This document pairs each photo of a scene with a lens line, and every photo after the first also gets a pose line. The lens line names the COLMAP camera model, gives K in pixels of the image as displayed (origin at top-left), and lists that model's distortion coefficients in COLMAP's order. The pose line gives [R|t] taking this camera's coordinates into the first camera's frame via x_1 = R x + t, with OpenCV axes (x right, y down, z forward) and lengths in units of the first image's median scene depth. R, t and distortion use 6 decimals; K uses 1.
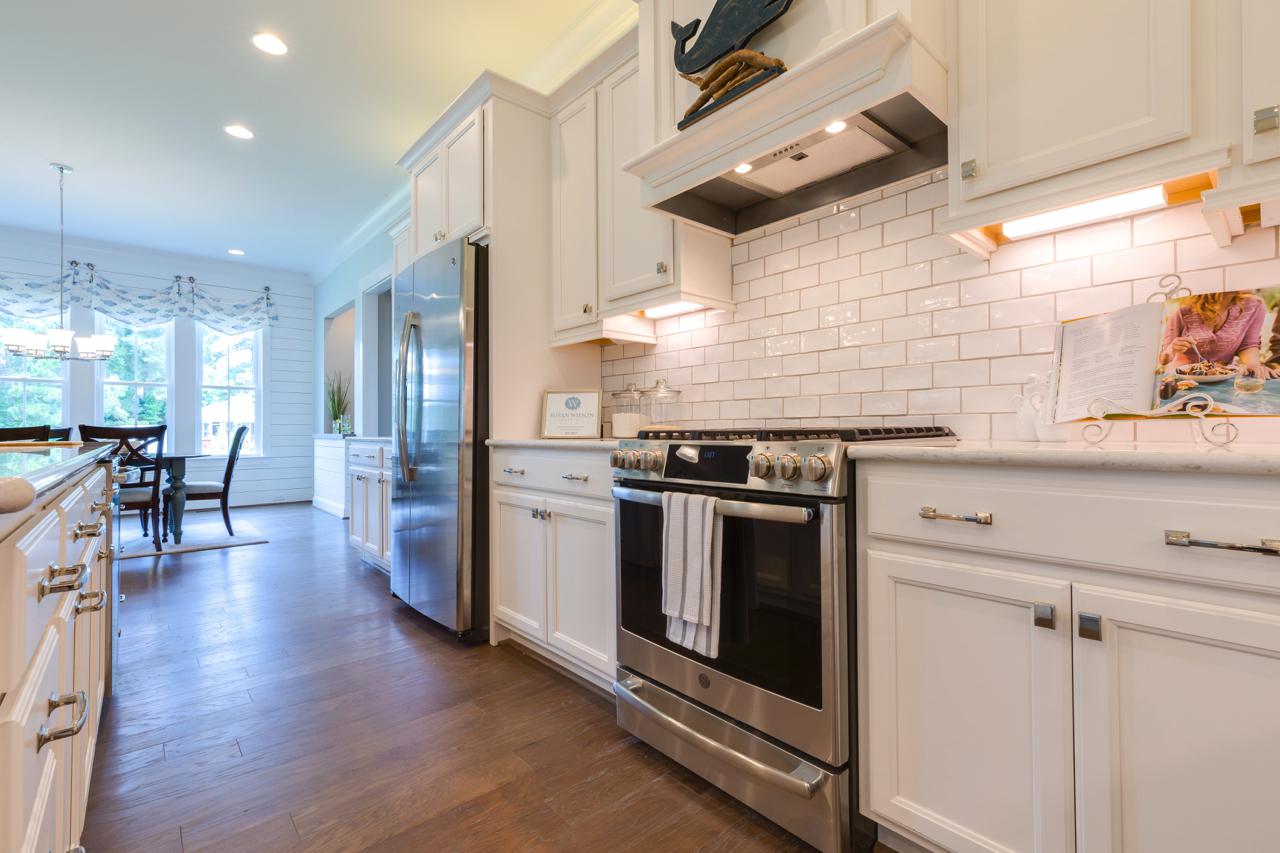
lens RADIAL K [[584.7, 0, 641.1], [0, 584.7, 422.4], [0, 0, 1]] dist [-0.003002, 0.003251]
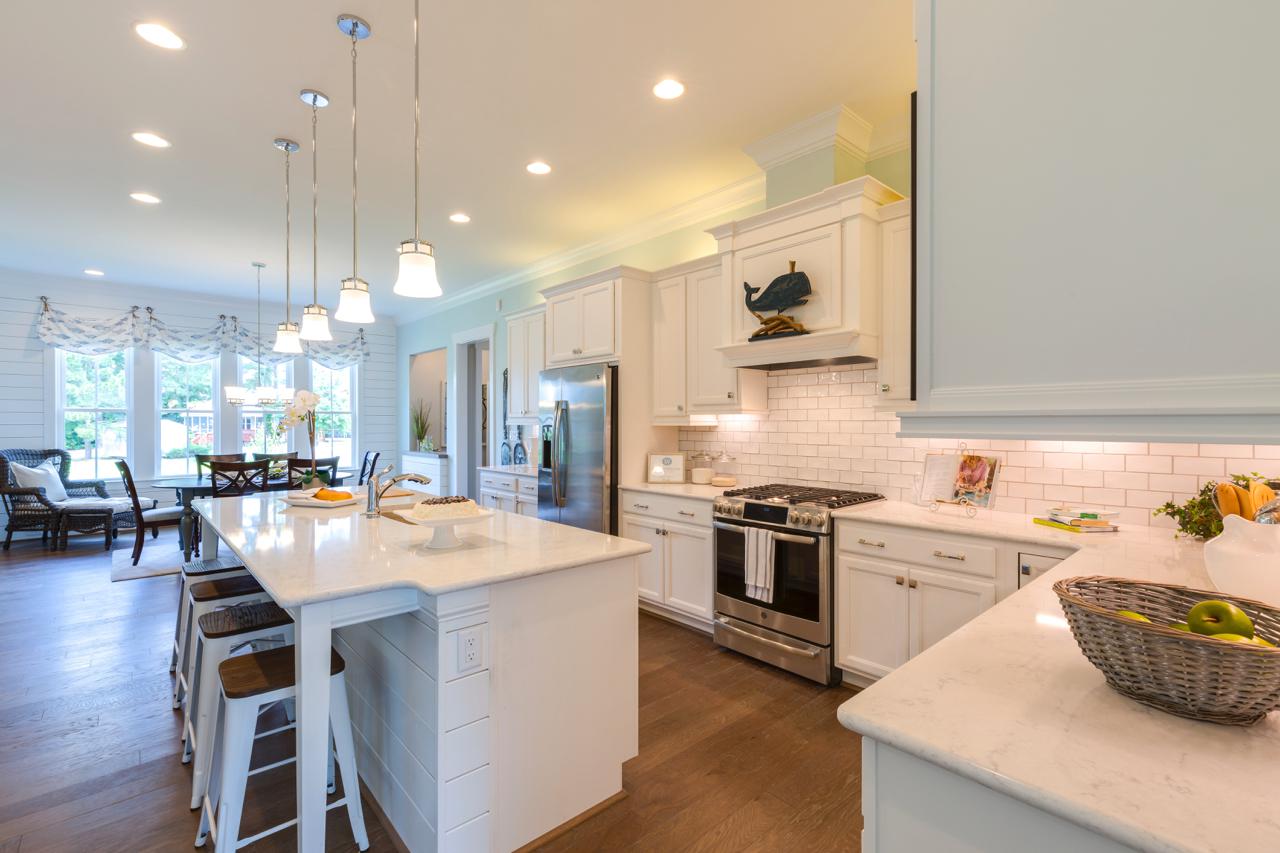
lens RADIAL K [[584.7, 0, 642.5], [0, 584.7, 419.1], [0, 0, 1]] dist [-0.003002, 0.003251]
pose [[0.999894, 0.006398, 0.013086, -0.323003], [-0.006480, 0.999960, 0.006209, -0.250315], [-0.013046, -0.006294, 0.999895, -0.987933]]
